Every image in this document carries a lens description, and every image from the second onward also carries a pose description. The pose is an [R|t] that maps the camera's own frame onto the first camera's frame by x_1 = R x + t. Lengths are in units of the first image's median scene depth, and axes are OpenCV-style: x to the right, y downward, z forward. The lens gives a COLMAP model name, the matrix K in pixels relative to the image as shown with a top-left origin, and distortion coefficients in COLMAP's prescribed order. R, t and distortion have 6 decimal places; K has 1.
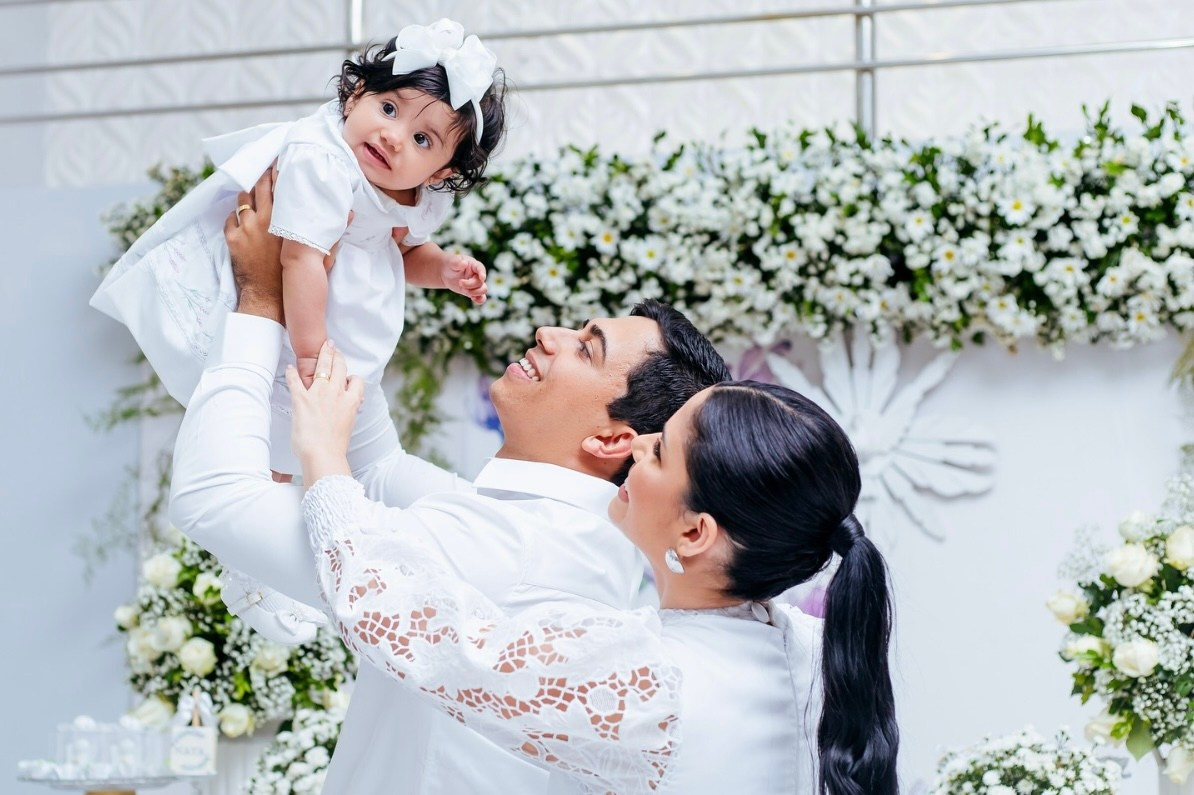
lens RADIAL K [[2109.4, 0, 523.3], [0, 2109.4, 441.5], [0, 0, 1]] dist [-0.000698, 0.000000]
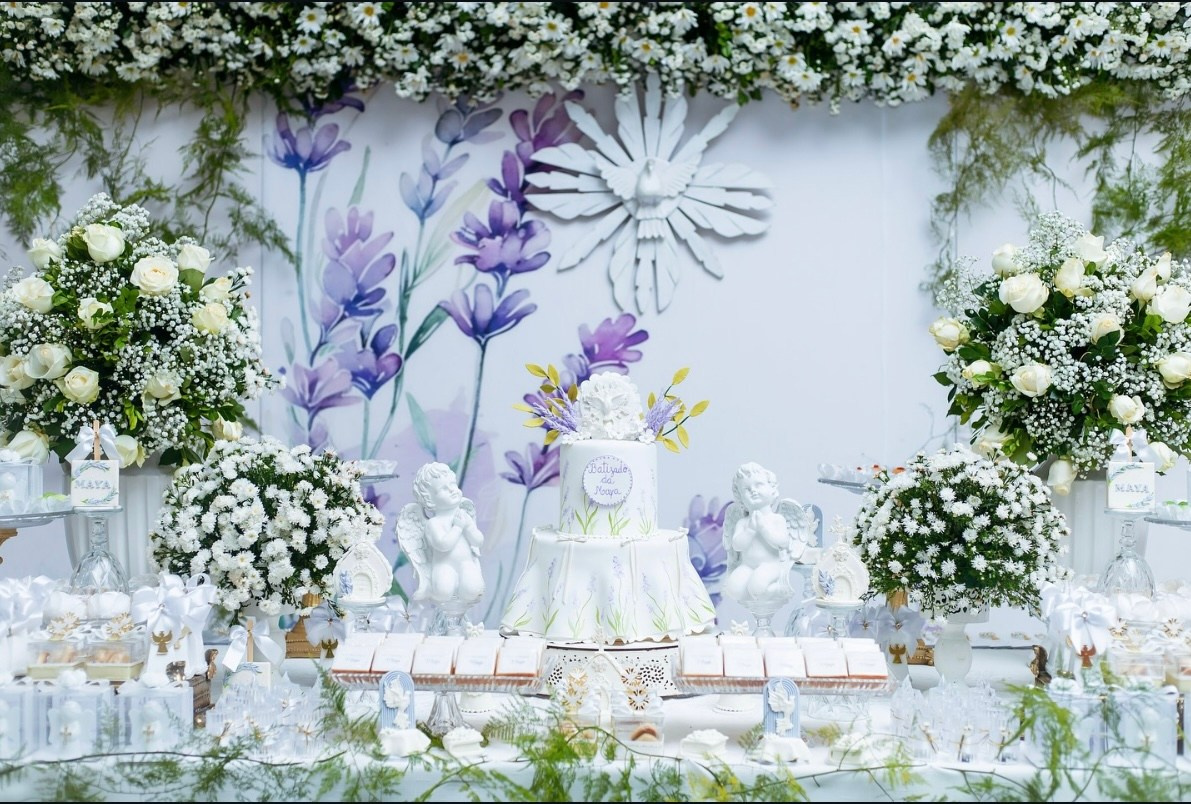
lens RADIAL K [[1717.7, 0, 596.7], [0, 1717.7, 402.1], [0, 0, 1]] dist [0.023378, 0.000000]
pose [[0.959776, -0.008862, 0.280626, -0.119868], [-0.021350, 0.994304, 0.104421, 0.019598], [-0.279953, -0.106212, 0.954120, 0.162334]]
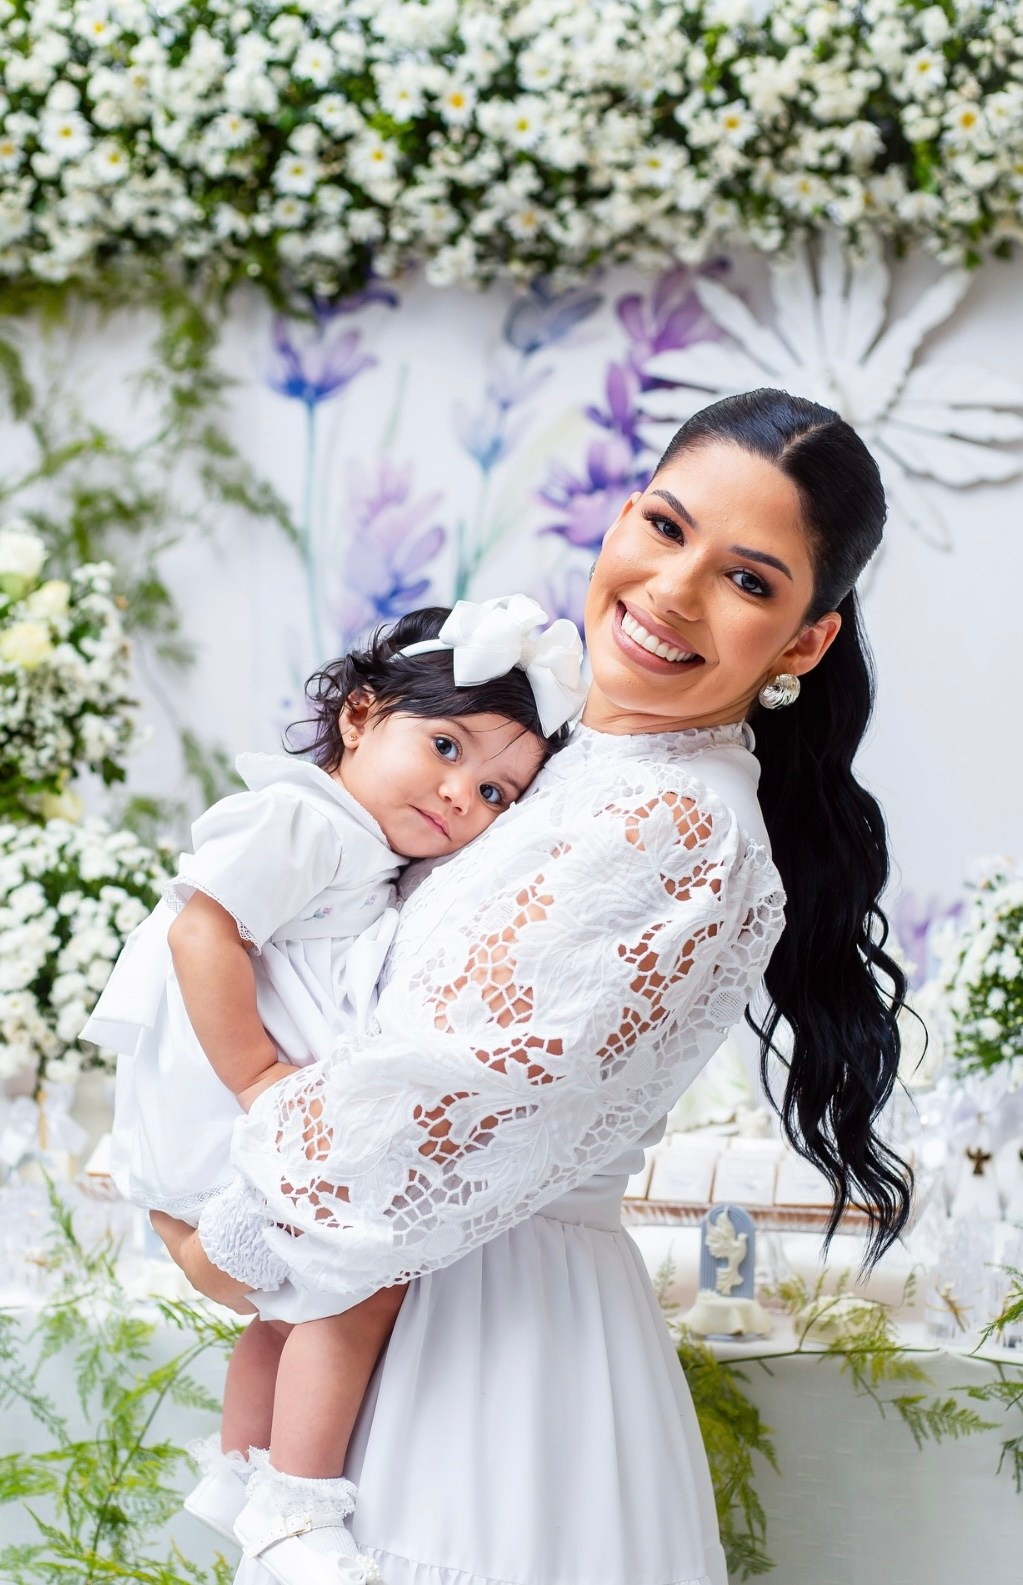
lens RADIAL K [[2614.2, 0, 517.6], [0, 2614.2, 882.1], [0, 0, 1]] dist [0.033897, 0.000000]
pose [[0.997963, -0.023481, 0.059321, 0.003876], [0.013102, 0.985419, 0.169638, 0.006930], [-0.062439, -0.168515, 0.983720, 0.145764]]
